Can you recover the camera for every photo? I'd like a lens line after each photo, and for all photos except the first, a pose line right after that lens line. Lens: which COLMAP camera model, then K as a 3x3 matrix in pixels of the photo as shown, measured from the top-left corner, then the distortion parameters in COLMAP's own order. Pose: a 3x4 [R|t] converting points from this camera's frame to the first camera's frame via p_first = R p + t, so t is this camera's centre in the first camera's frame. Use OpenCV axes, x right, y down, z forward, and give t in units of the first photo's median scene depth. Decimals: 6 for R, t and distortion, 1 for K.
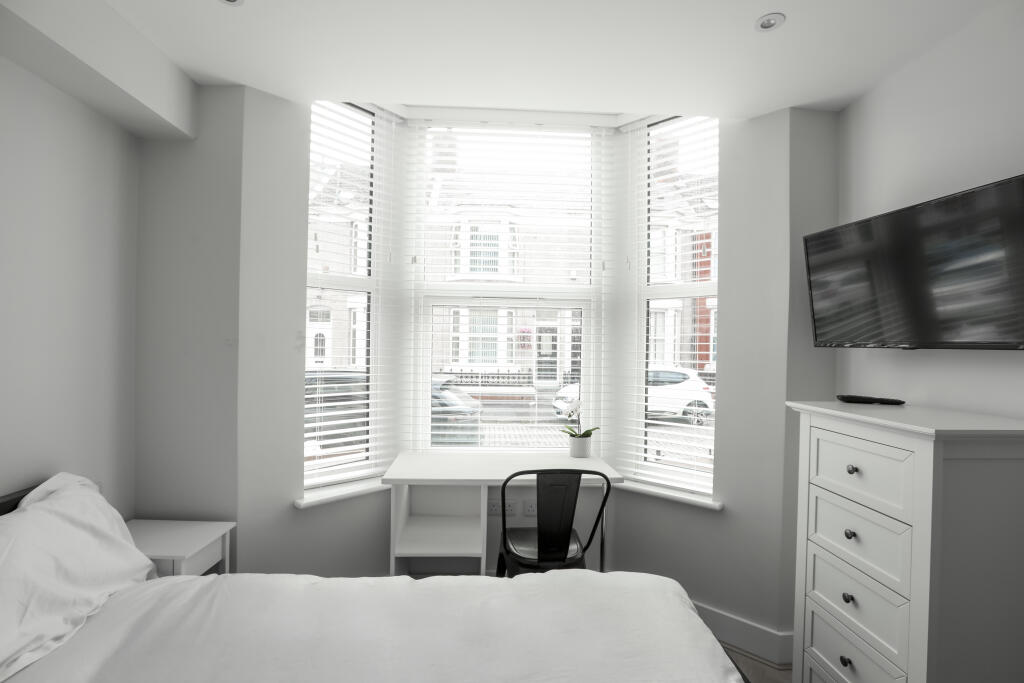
lens RADIAL K [[482.2, 0, 512.0], [0, 482.2, 341.5], [0, 0, 1]] dist [-0.023840, 0.016209]
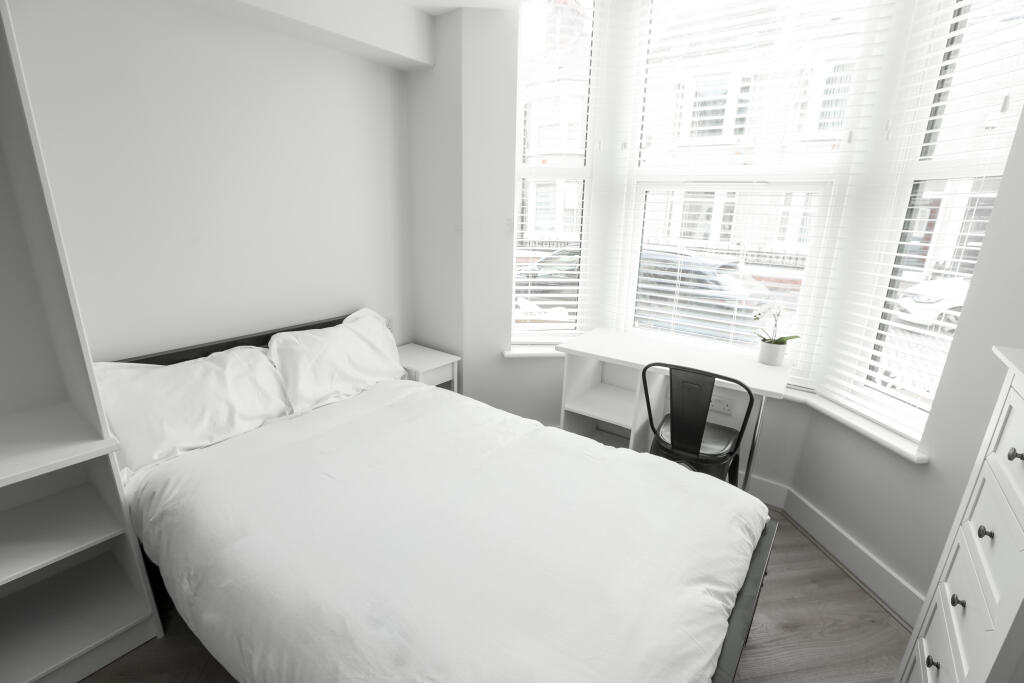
lens RADIAL K [[478.4, 0, 511.6], [0, 478.4, 329.1], [0, 0, 1]] dist [-0.000199, -0.000029]
pose [[0.788558, 0.157837, -0.594360, 0.349871], [-0.011922, 0.970243, 0.241838, -0.047166], [0.614845, -0.183618, 0.766975, 0.014329]]
